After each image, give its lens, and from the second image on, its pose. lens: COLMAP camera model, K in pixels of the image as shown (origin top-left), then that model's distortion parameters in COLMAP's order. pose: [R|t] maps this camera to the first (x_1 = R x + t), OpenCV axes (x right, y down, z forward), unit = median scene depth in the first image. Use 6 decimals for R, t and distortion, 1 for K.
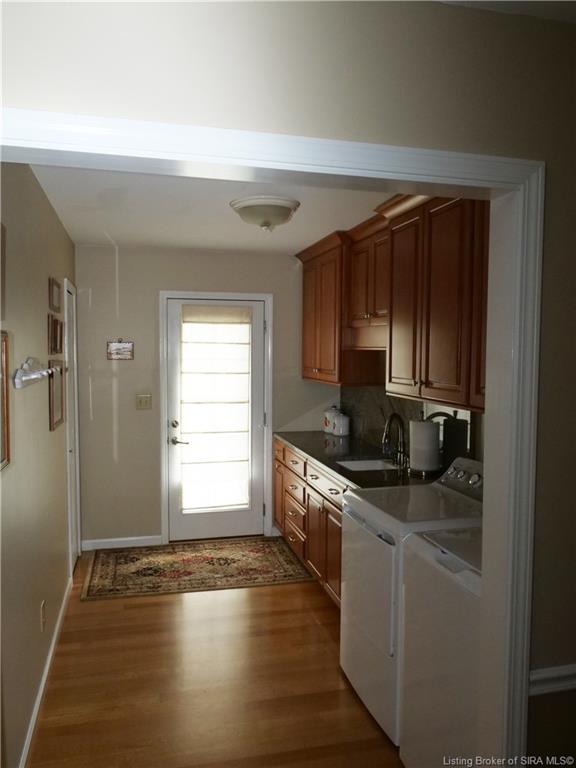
lens RADIAL K [[621.4, 0, 288.5], [0, 621.4, 383.8], [0, 0, 1]] dist [-0.004883, -0.007144]
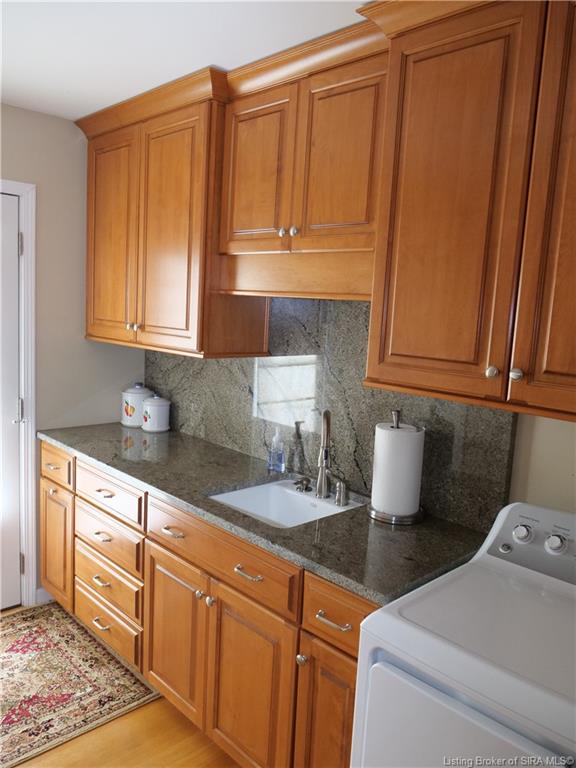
lens RADIAL K [[621.4, 0, 288.0], [0, 621.4, 385.9], [0, 0, 1]] dist [-0.004883, -0.007144]
pose [[0.869224, -0.024281, 0.493822, -0.114383], [-0.019954, 0.996257, 0.084109, -0.018203], [-0.494016, -0.082963, 0.865486, 0.420535]]
